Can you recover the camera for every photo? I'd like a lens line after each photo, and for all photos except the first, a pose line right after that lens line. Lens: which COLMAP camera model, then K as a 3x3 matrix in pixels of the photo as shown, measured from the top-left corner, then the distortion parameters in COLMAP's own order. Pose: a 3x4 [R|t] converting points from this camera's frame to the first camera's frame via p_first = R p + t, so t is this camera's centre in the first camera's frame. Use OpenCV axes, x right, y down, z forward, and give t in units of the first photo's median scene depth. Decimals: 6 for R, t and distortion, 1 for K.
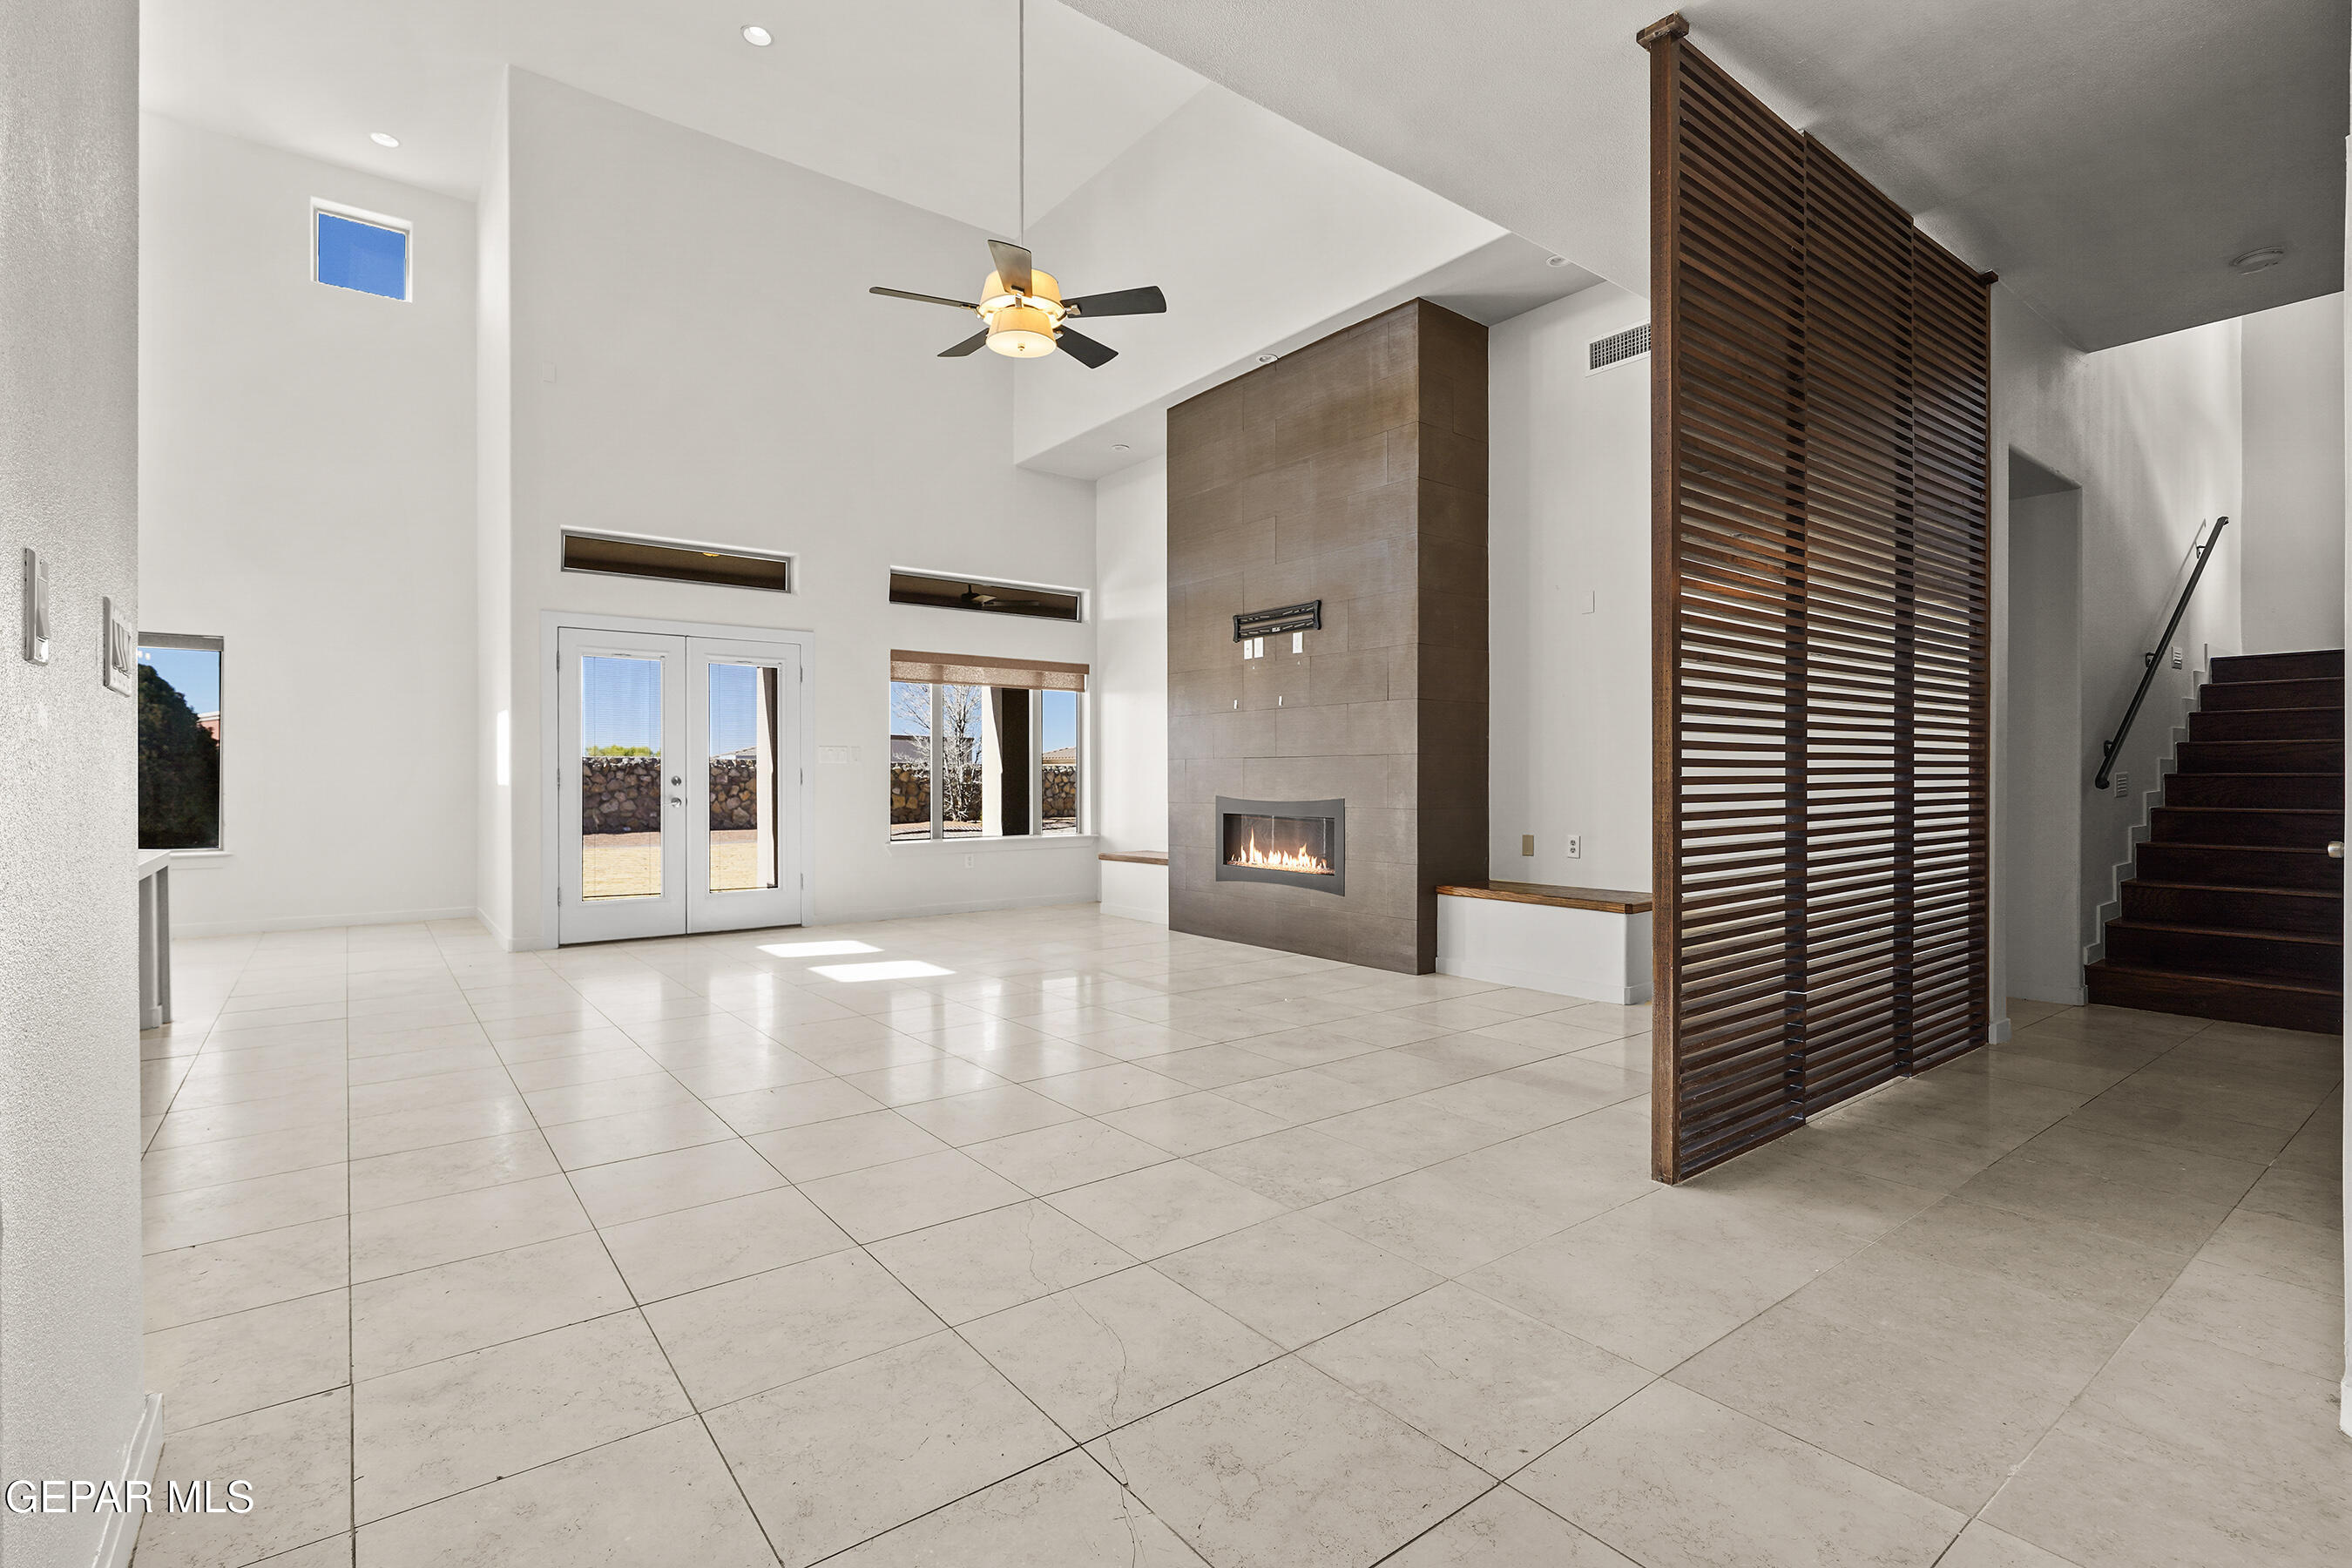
lens RADIAL K [[1088.1, 0, 1176.0], [0, 1088.1, 784.0], [0, 0, 1]] dist [-0.000717, -0.000085]
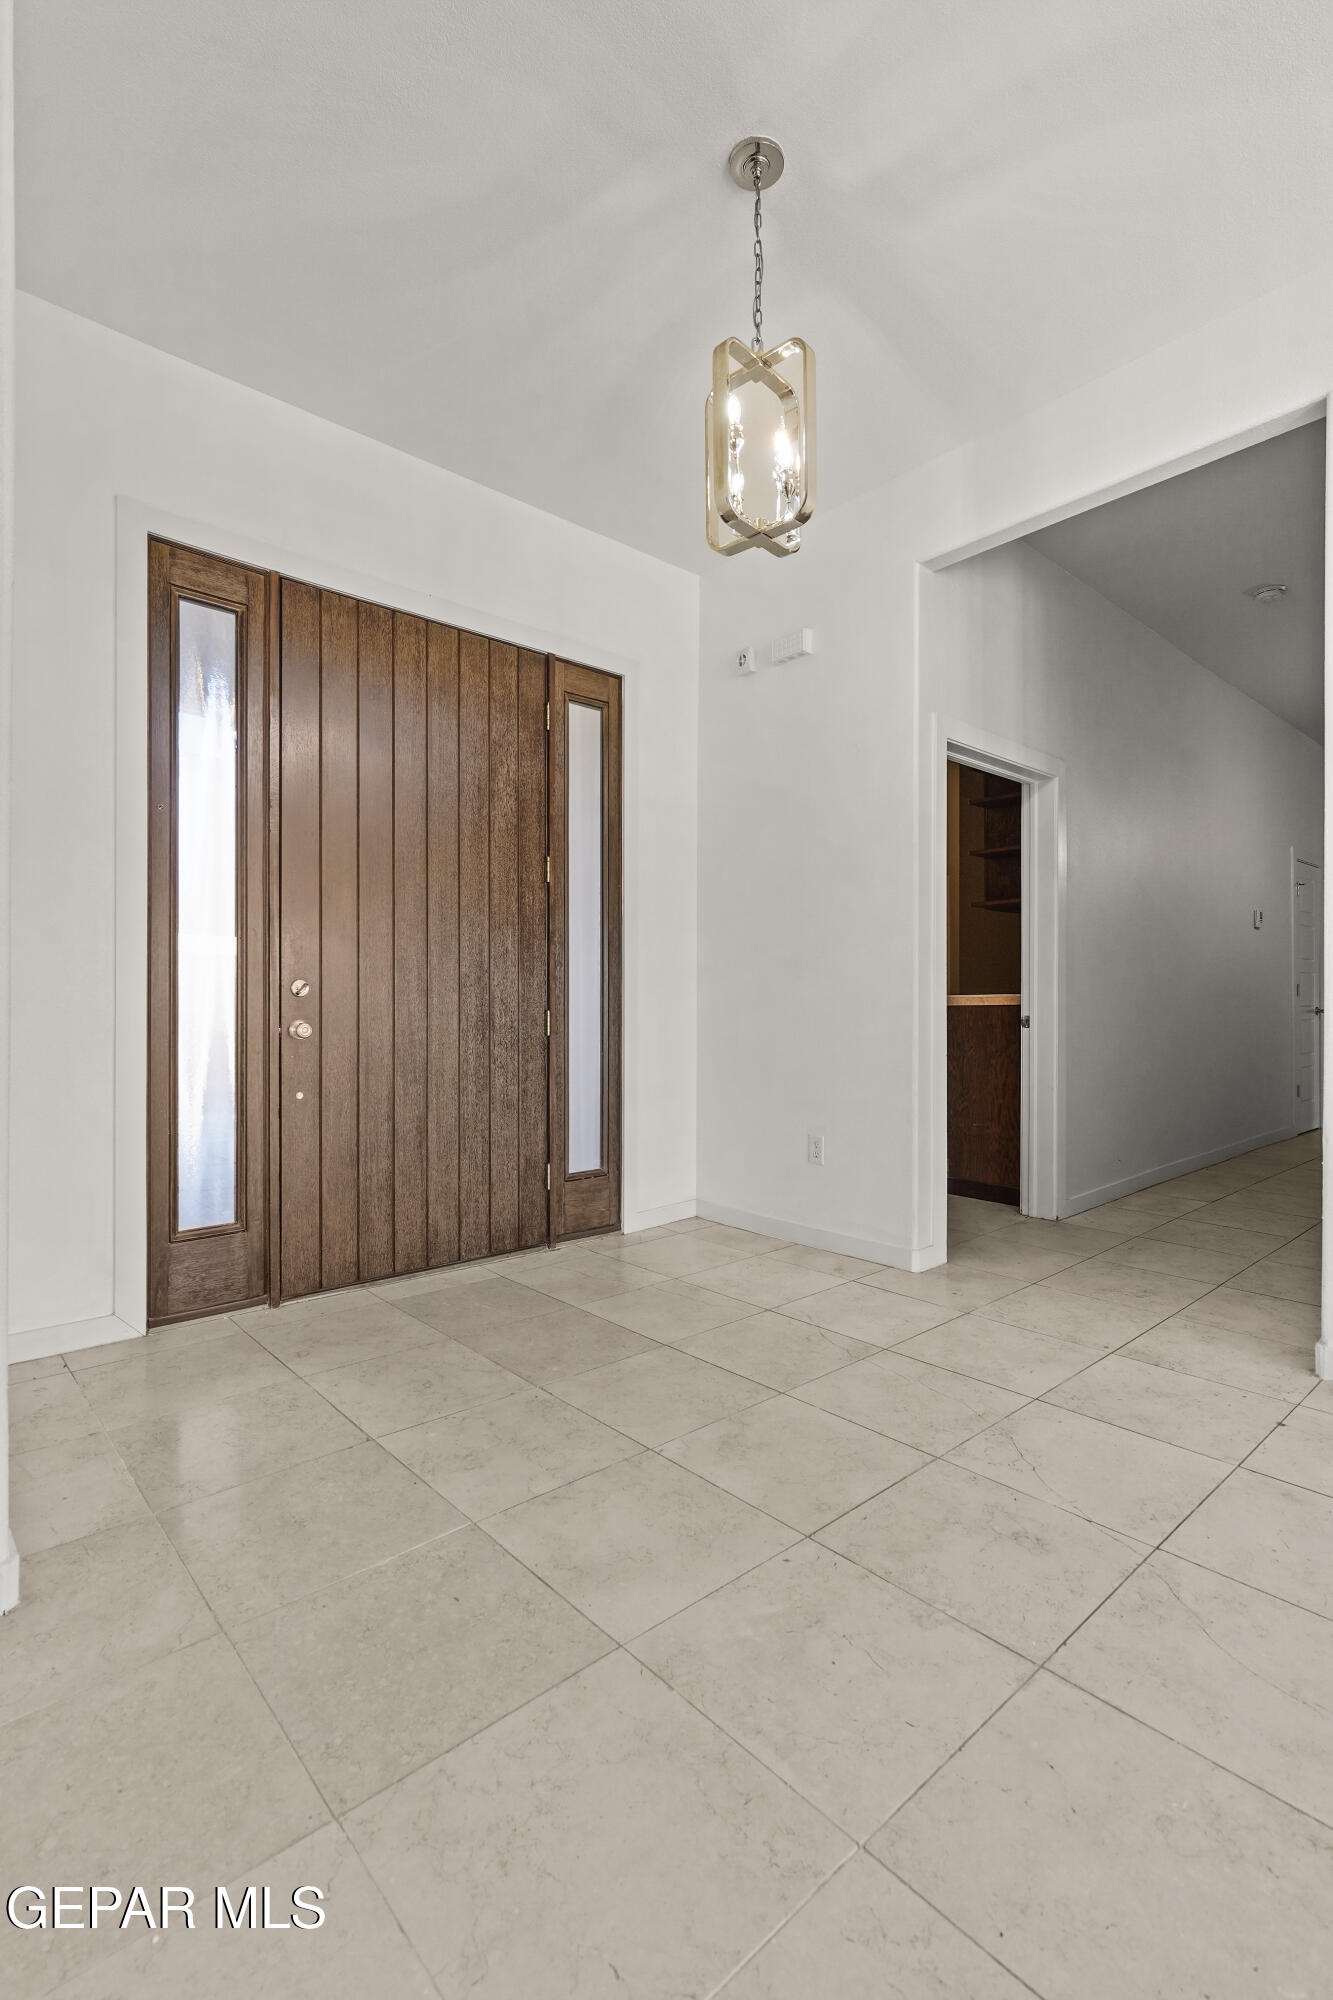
lens RADIAL K [[925.2, 0, 666.5], [0, 925.2, 1000.0], [0, 0, 1]] dist [-0.000717, -0.000085]
pose [[-0.997160, 0.000860, -0.075312, 0.504585], [0.000695, 0.999997, 0.002220, 0.009202], [0.075313, 0.002162, -0.997158, 1.910813]]
